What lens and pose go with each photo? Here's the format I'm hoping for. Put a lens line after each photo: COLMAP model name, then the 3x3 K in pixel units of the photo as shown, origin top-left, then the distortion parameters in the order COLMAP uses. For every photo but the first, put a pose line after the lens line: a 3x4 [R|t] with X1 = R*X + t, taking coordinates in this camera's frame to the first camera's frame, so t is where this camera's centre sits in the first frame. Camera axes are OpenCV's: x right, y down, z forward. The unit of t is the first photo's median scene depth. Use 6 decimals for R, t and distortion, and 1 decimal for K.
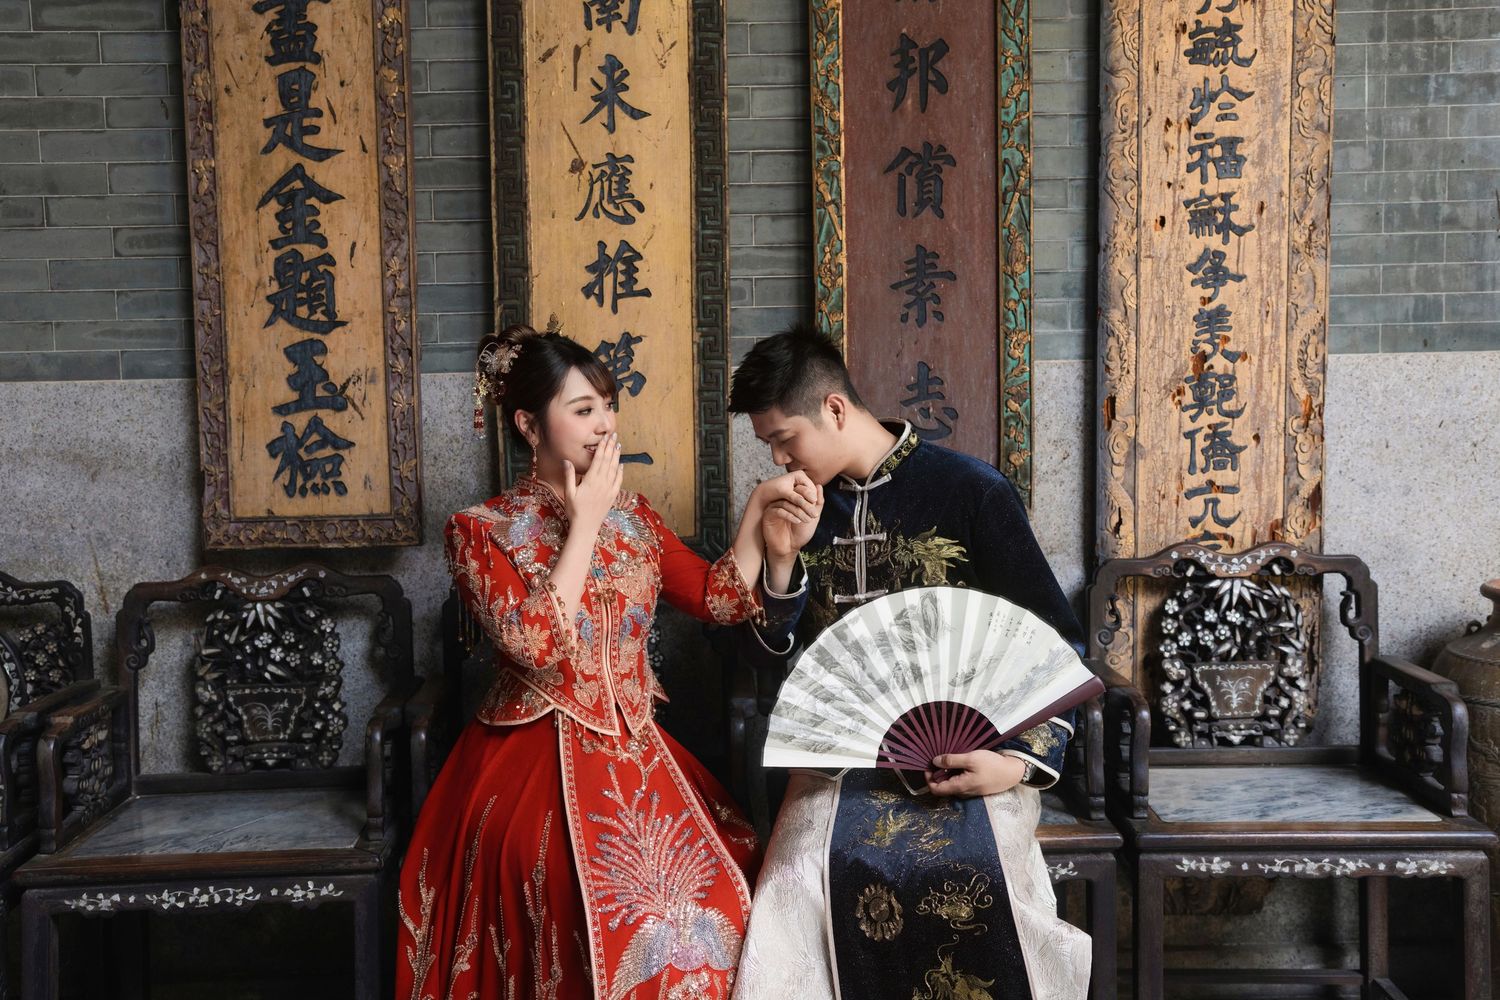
lens RADIAL K [[1398.9, 0, 745.7], [0, 1398.9, 475.8], [0, 0, 1]] dist [-0.038718, 0.147307]
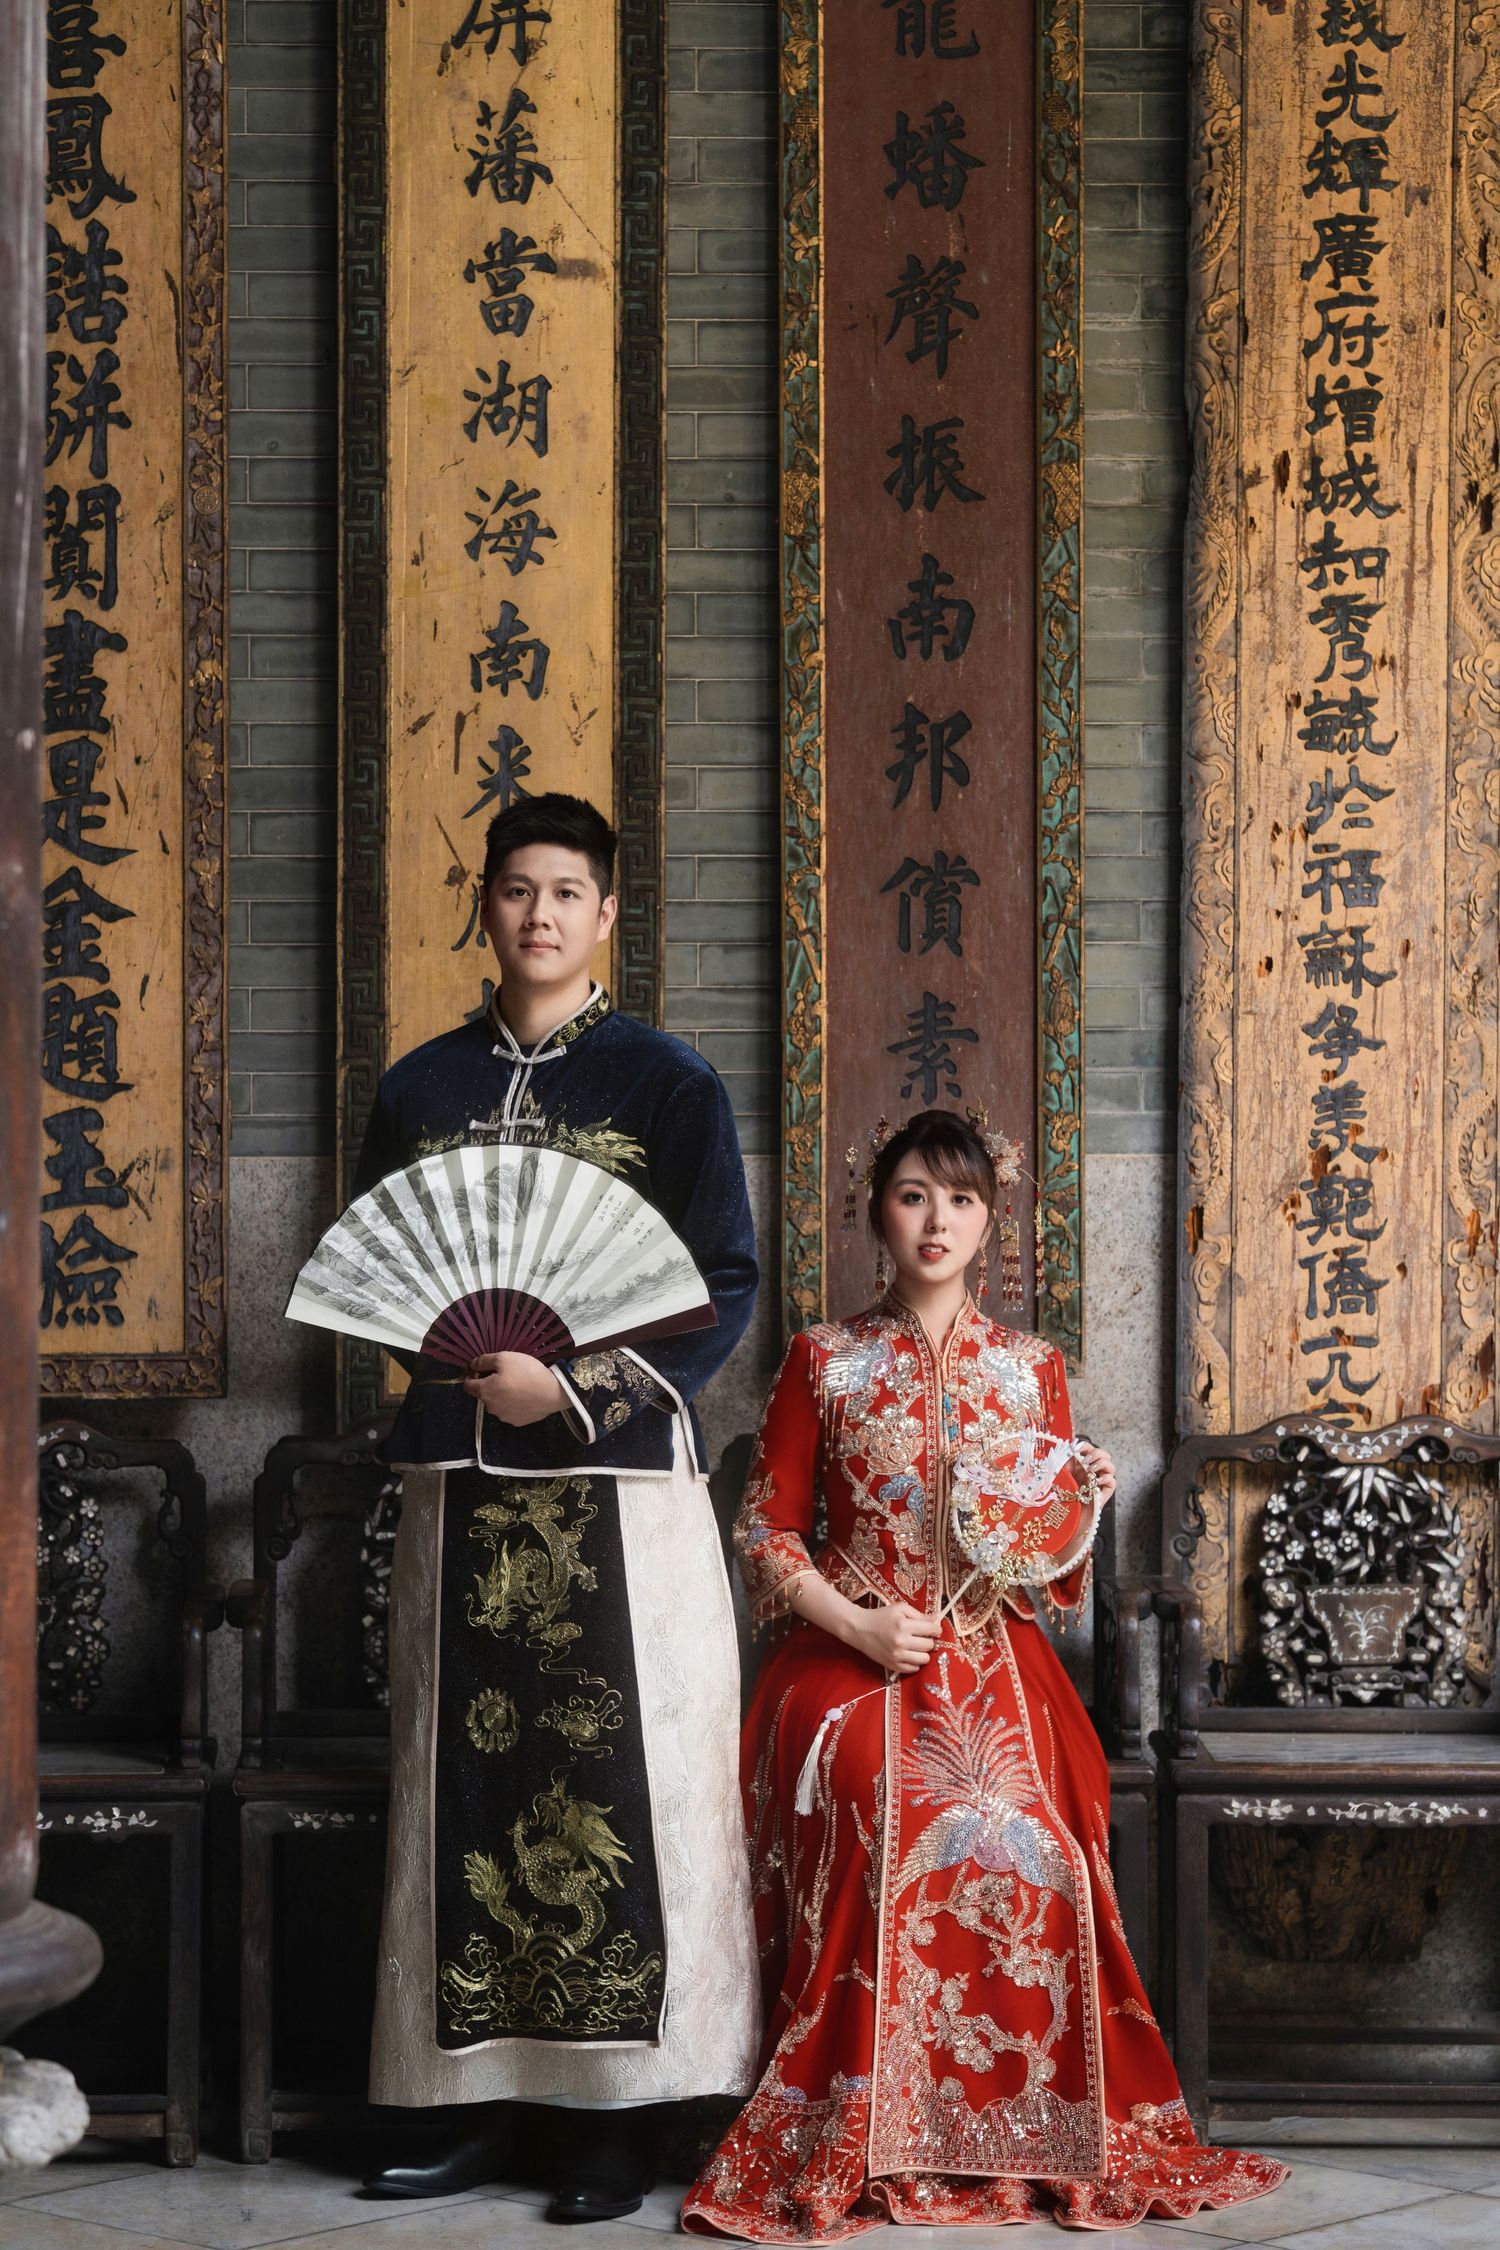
lens RADIAL K [[5055.1, 0, 760.4], [0, 5055.1, 1112.7], [0, 0, 1]] dist [0.060929, 0.454651]
pose [[0.999714, 0.018258, 0.015420, -0.001128], [-0.017142, 0.997427, -0.069612, 0.079652], [-0.016651, 0.069328, 0.997455, -1.593882]]
